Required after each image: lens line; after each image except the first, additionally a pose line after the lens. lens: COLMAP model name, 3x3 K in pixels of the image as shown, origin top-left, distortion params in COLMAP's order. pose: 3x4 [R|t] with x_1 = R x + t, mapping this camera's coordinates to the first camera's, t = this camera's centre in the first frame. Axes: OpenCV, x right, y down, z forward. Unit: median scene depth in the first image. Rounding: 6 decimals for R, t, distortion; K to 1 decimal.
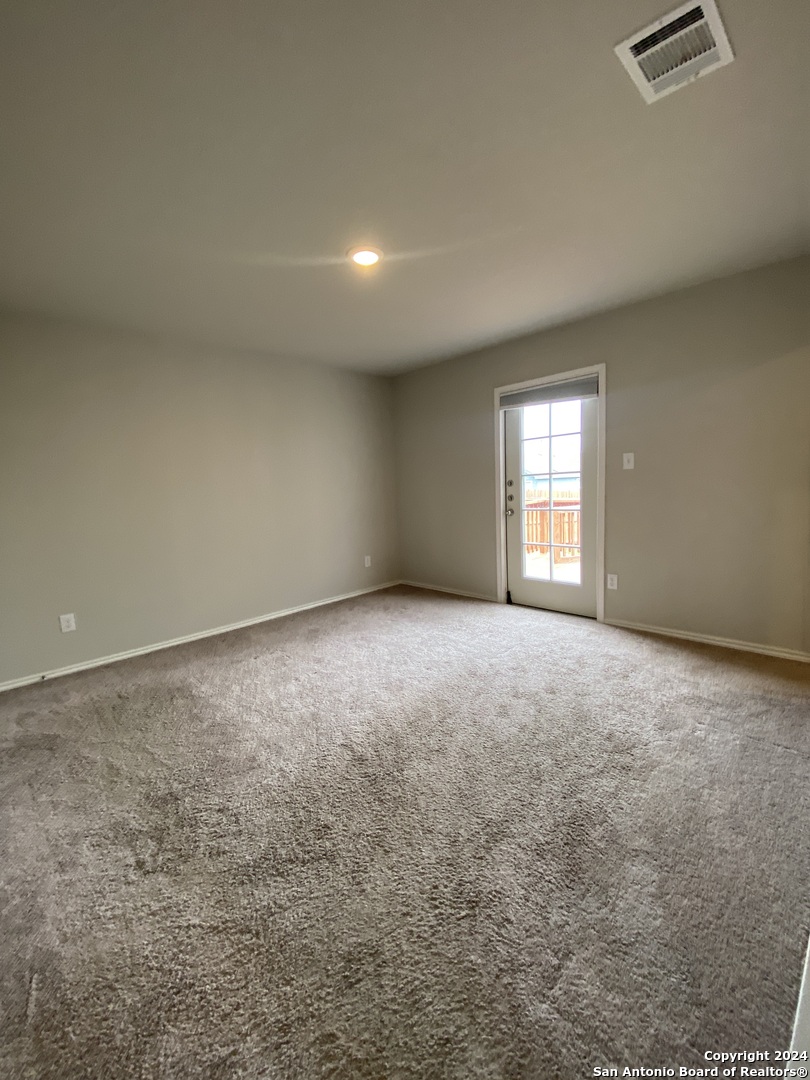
lens RADIAL K [[440.3, 0, 404.6], [0, 440.3, 535.6], [0, 0, 1]] dist [0.026724, -0.022172]
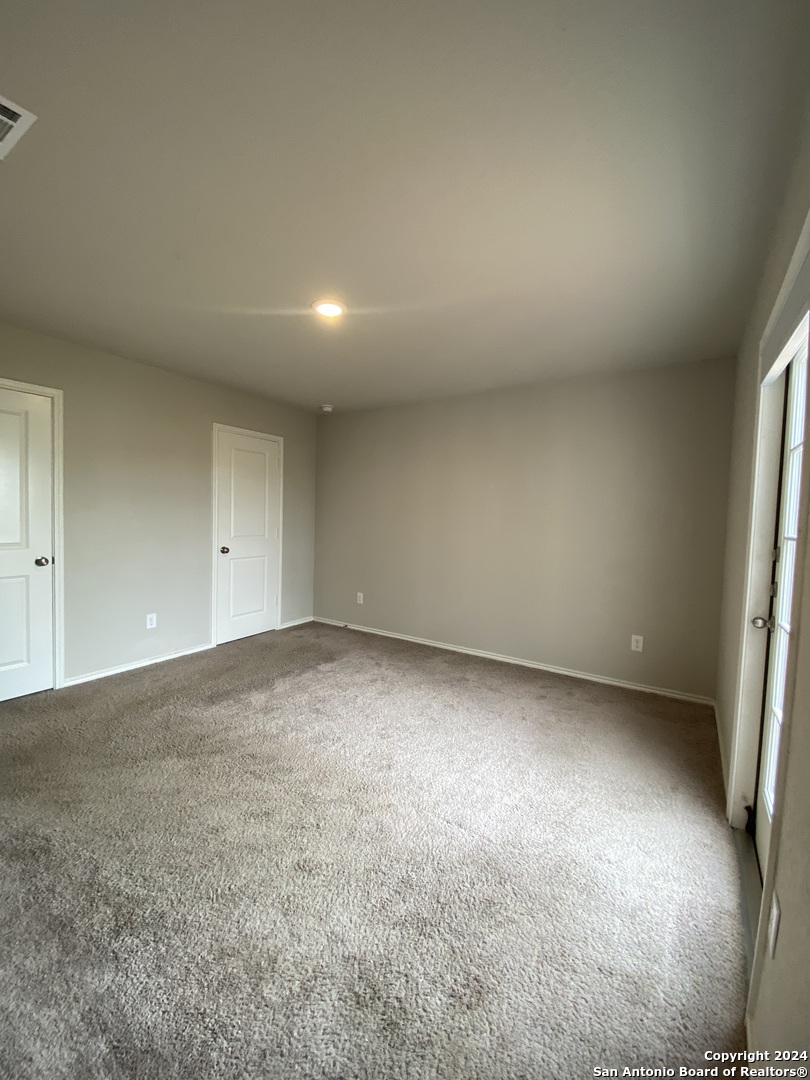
lens RADIAL K [[440.3, 0, 404.6], [0, 440.3, 535.6], [0, 0, 1]] dist [0.026724, -0.022172]
pose [[0.219567, 0.102306, -0.970219, 0.761963], [-0.153883, 0.985669, 0.069111, -0.152875], [0.963385, 0.134126, 0.232163, 0.751913]]
